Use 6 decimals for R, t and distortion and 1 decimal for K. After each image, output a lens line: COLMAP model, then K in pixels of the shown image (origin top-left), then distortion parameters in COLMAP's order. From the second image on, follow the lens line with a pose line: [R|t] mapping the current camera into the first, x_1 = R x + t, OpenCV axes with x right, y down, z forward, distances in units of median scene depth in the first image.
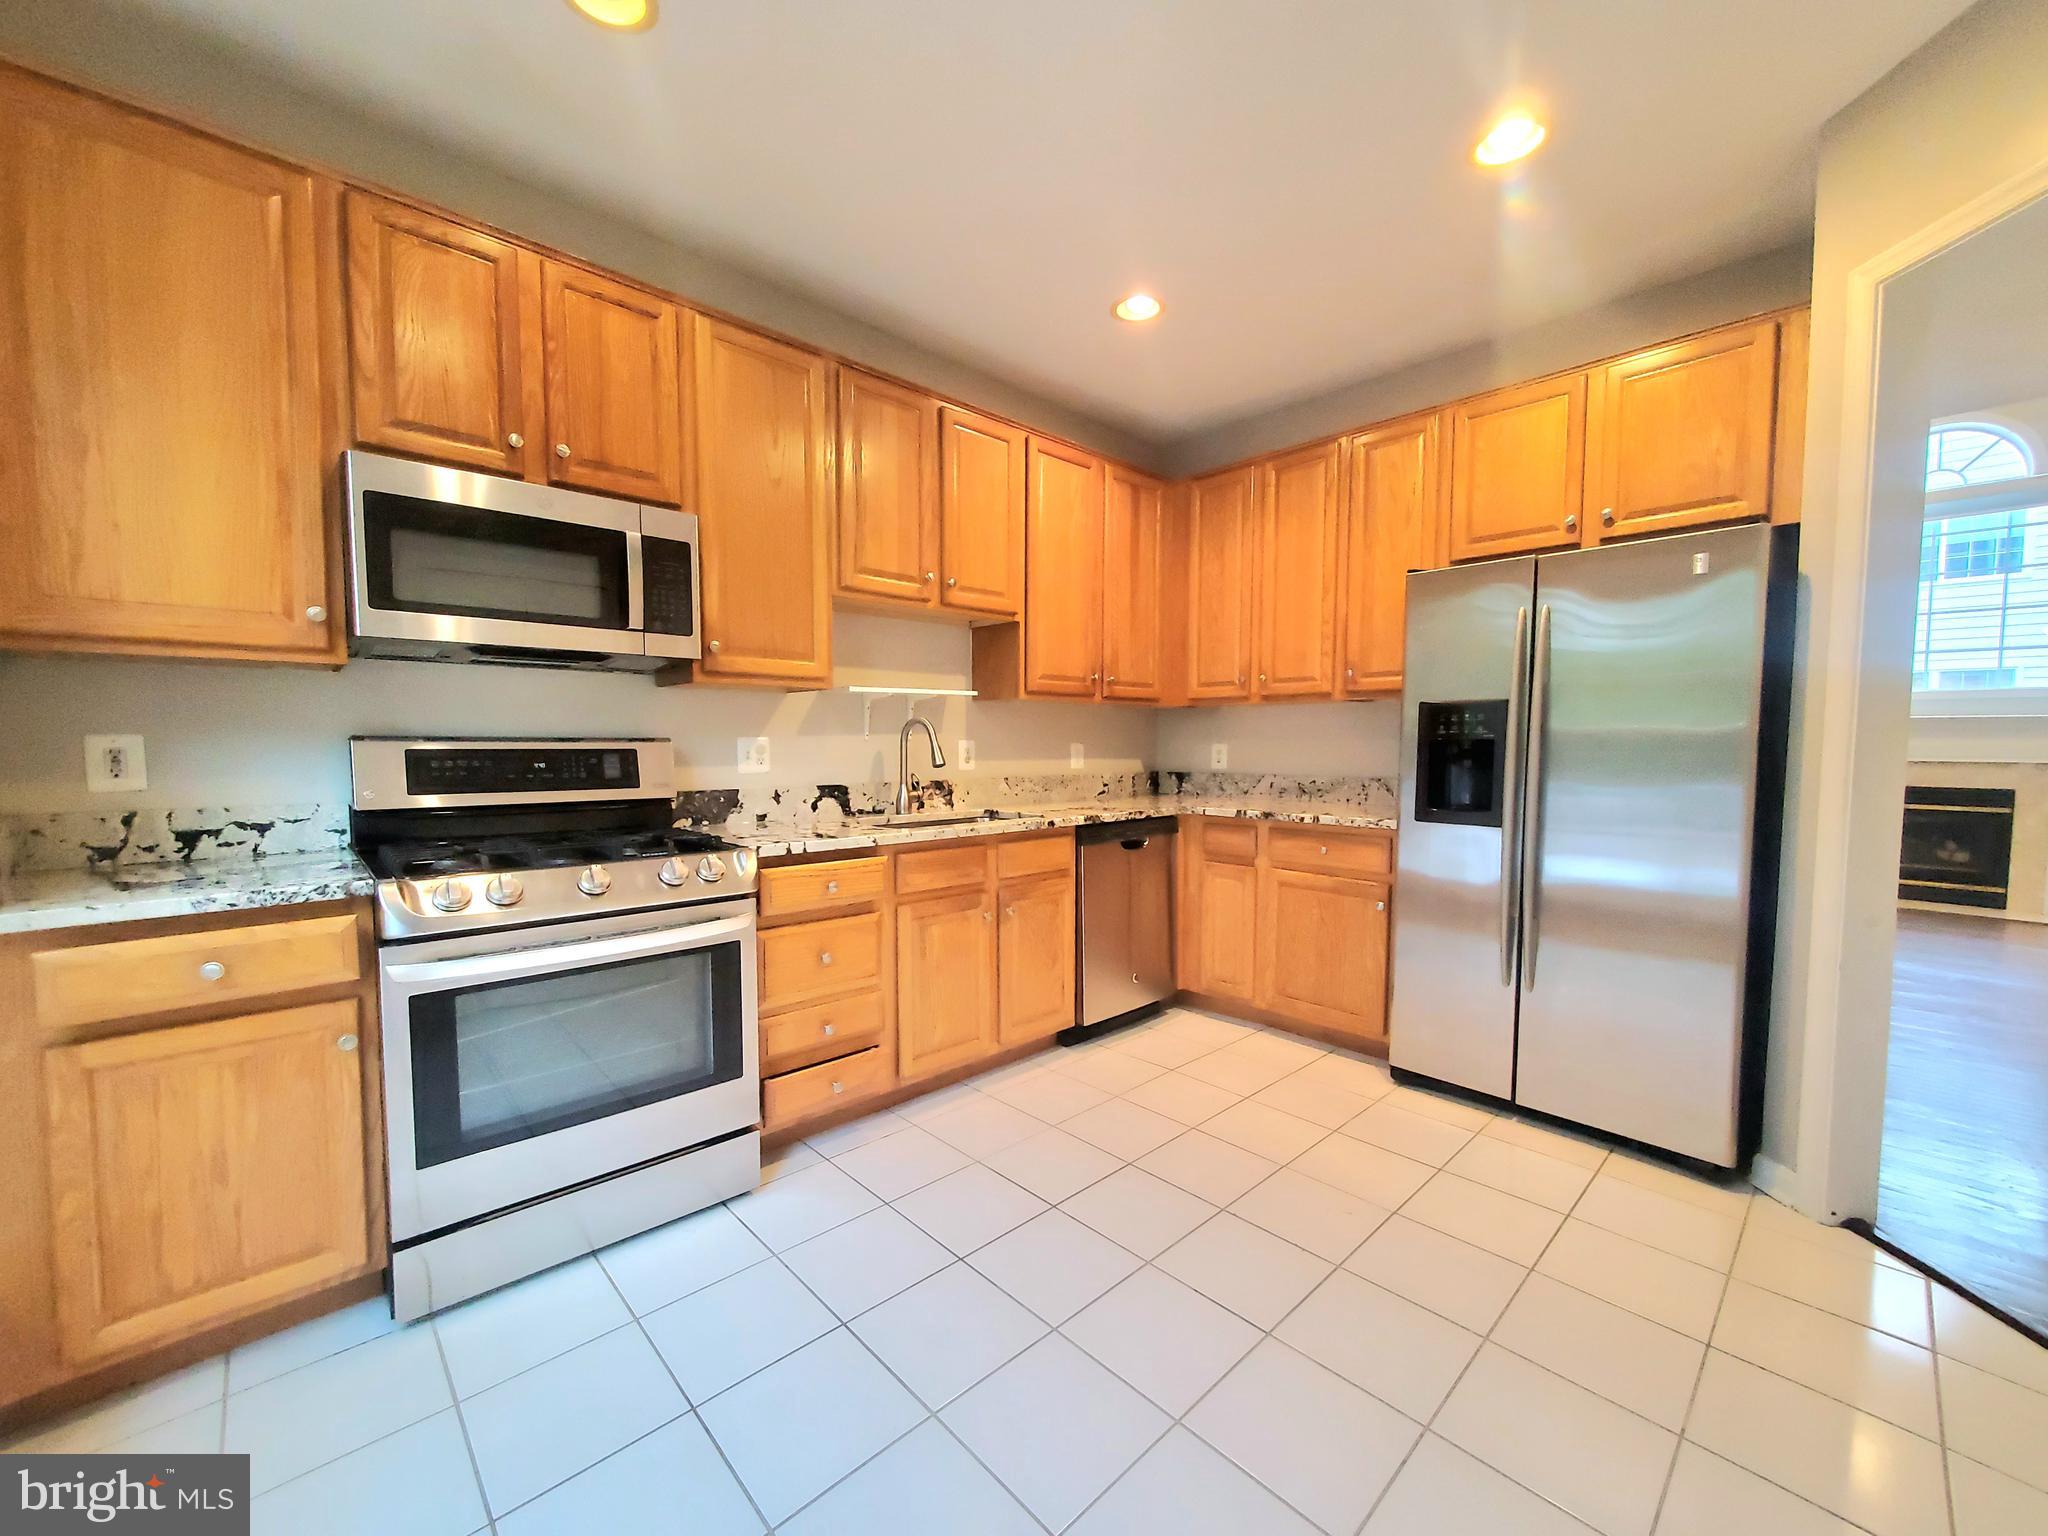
lens RADIAL K [[807.7, 0, 1038.9], [0, 807.7, 790.9], [0, 0, 1]] dist [-0.003884, 0.000477]
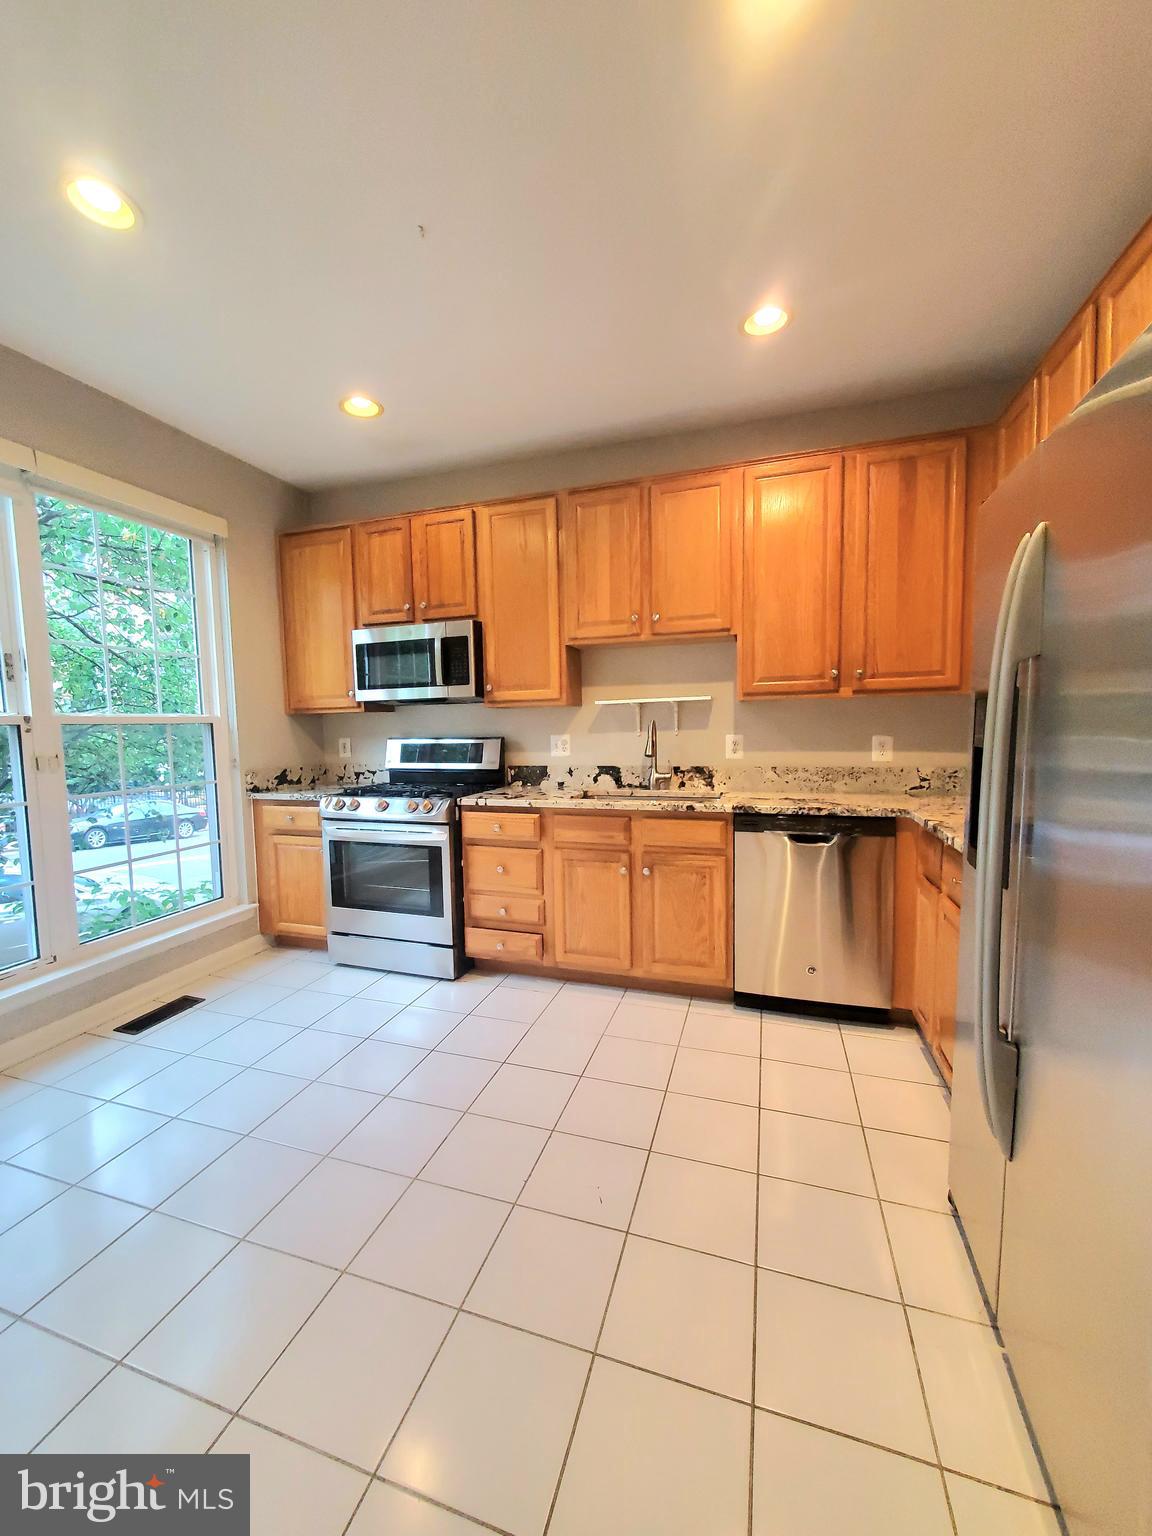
lens RADIAL K [[605.8, 0, 561.0], [0, 605.8, 770.9], [0, 0, 1]] dist [-0.003884, 0.000477]
pose [[0.457090, 0.058014, -0.887526, 0.744978], [-0.034479, 0.998276, 0.047496, -0.052025], [0.888752, 0.008891, 0.458302, 0.430827]]
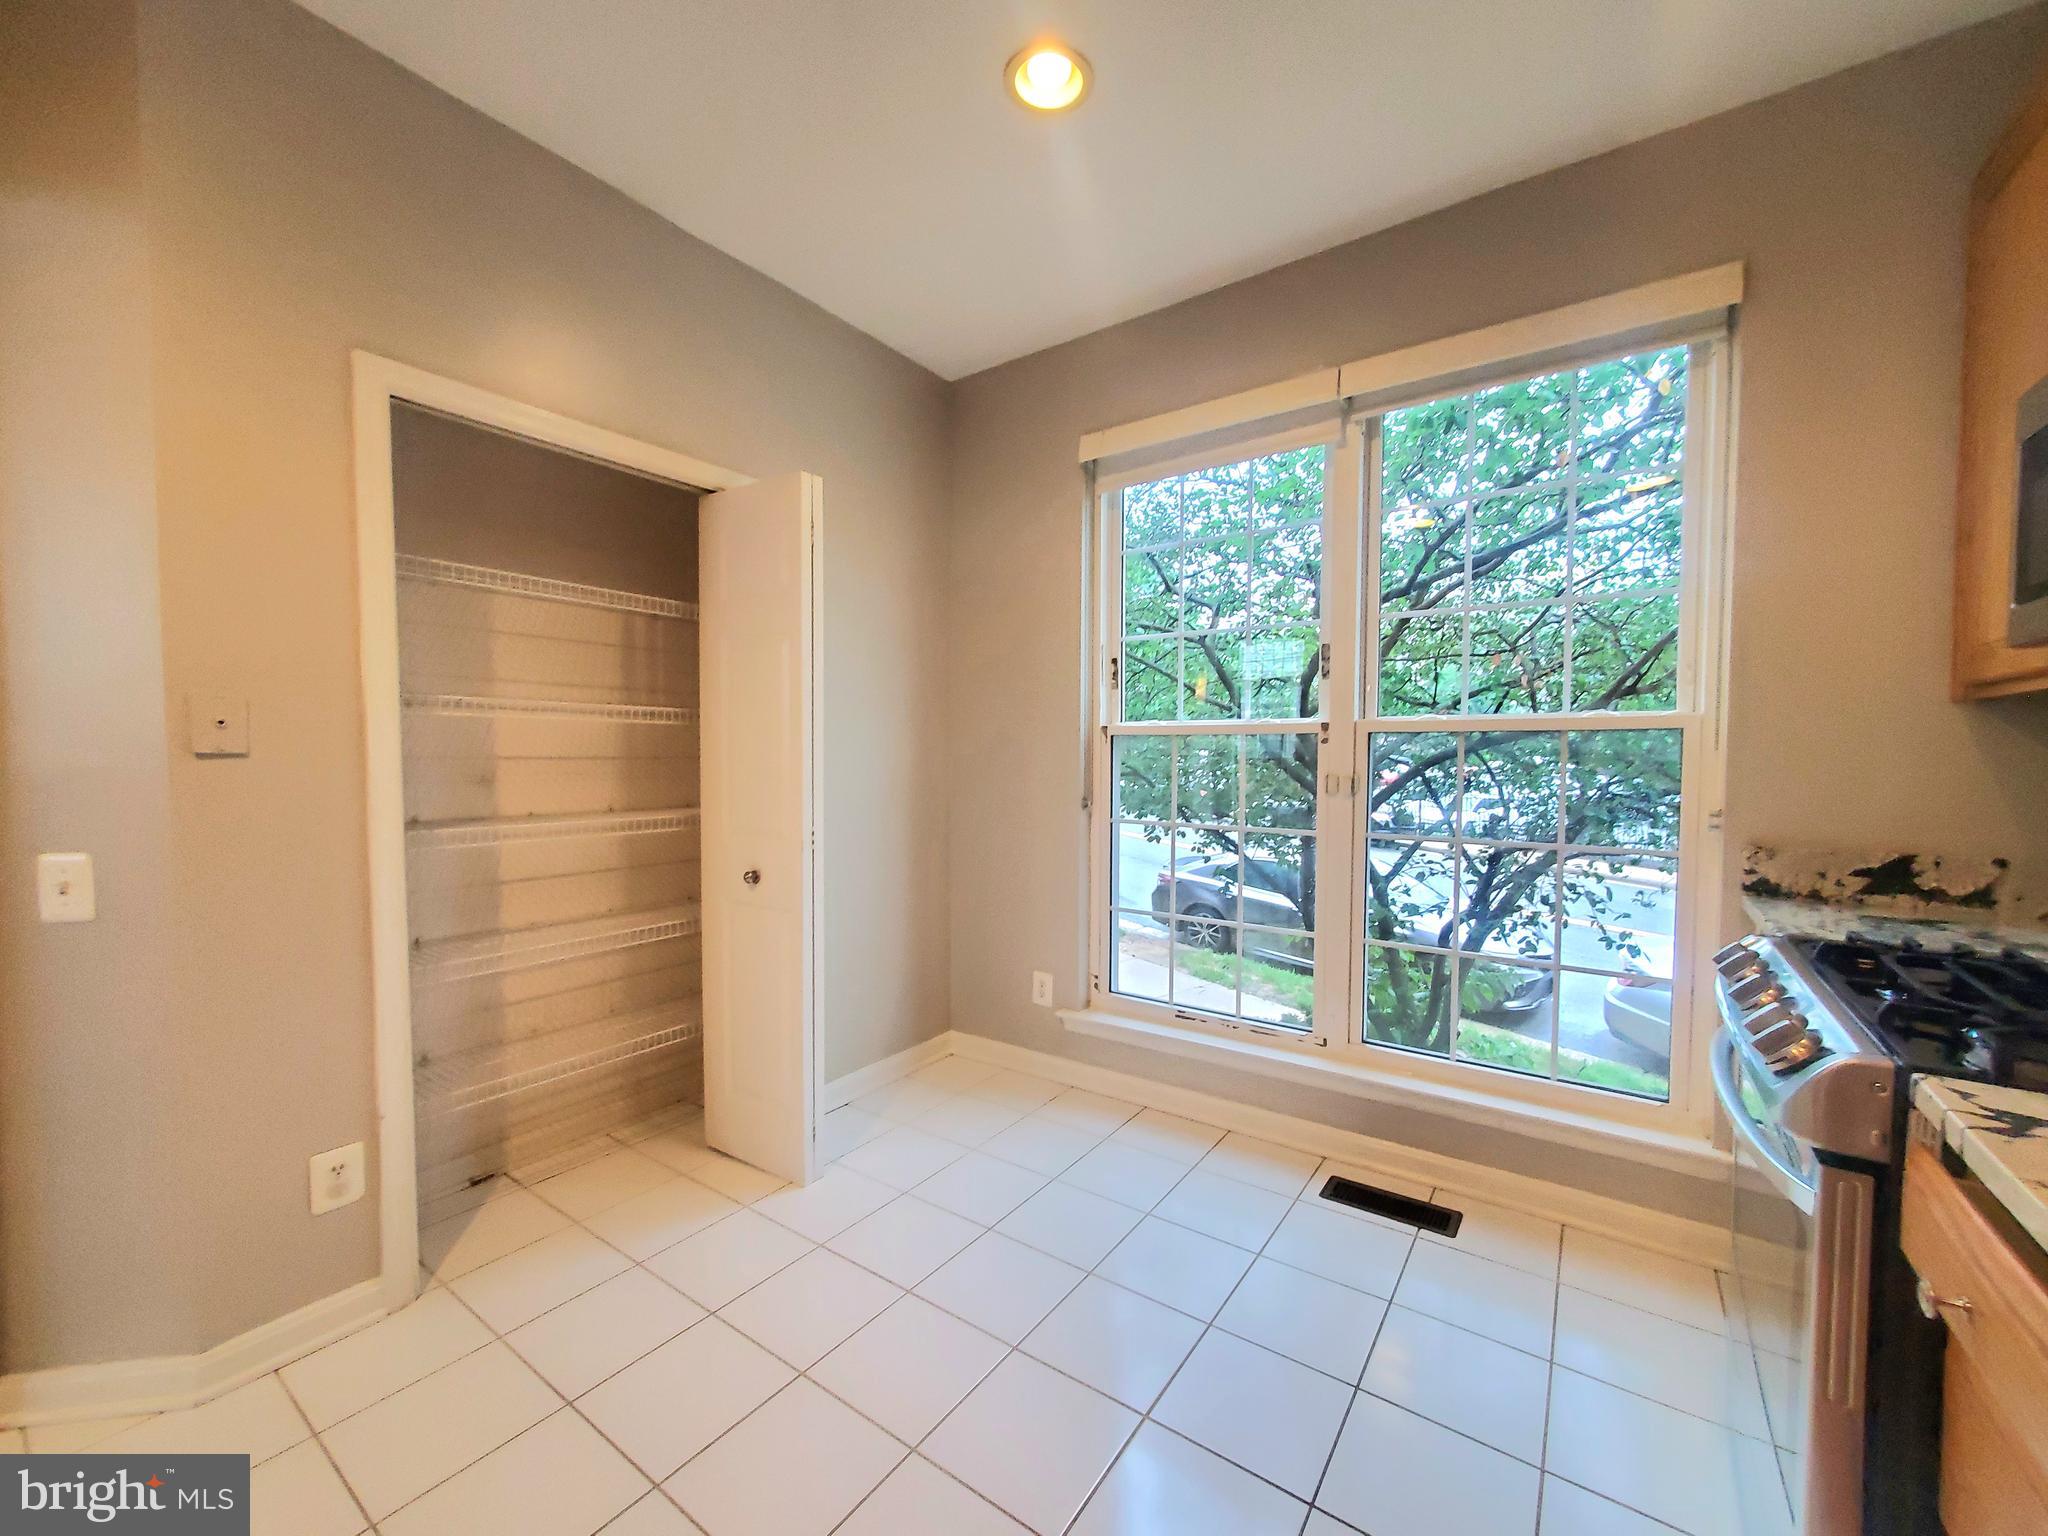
lens RADIAL K [[807.7, 0, 1020.0], [0, 807.7, 783.3], [0, 0, 1]] dist [-0.003884, 0.000477]
pose [[-0.985016, 0.003441, -0.172428, 0.097503], [-0.014354, 0.994696, 0.101849, -0.081763], [0.171864, 0.102798, -0.979743, 0.986277]]
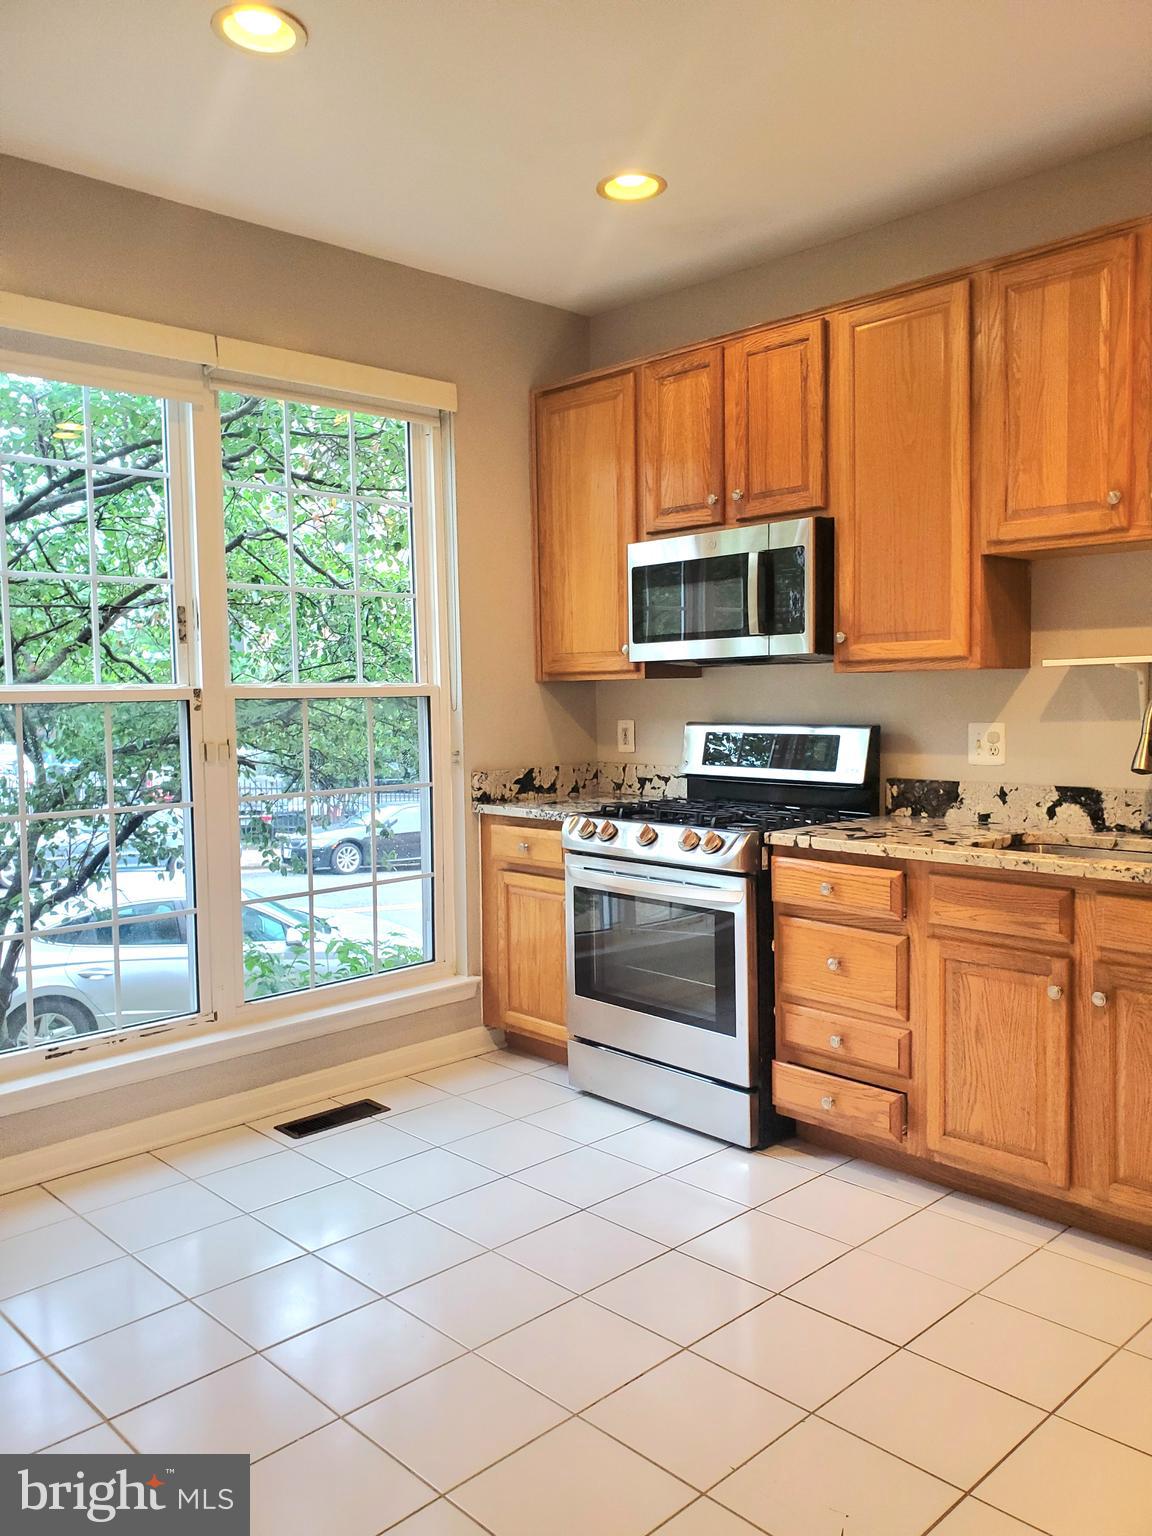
lens RADIAL K [[1190.8, 0, 575.6], [0, 1190.8, 760.0], [0, 0, 1]] dist [0.015154, -0.027239]
pose [[-0.006153, 0.057843, -0.998307, 0.913045], [-0.046635, 0.997223, 0.058068, -0.080311], [0.998893, 0.046914, -0.003438, 0.564718]]
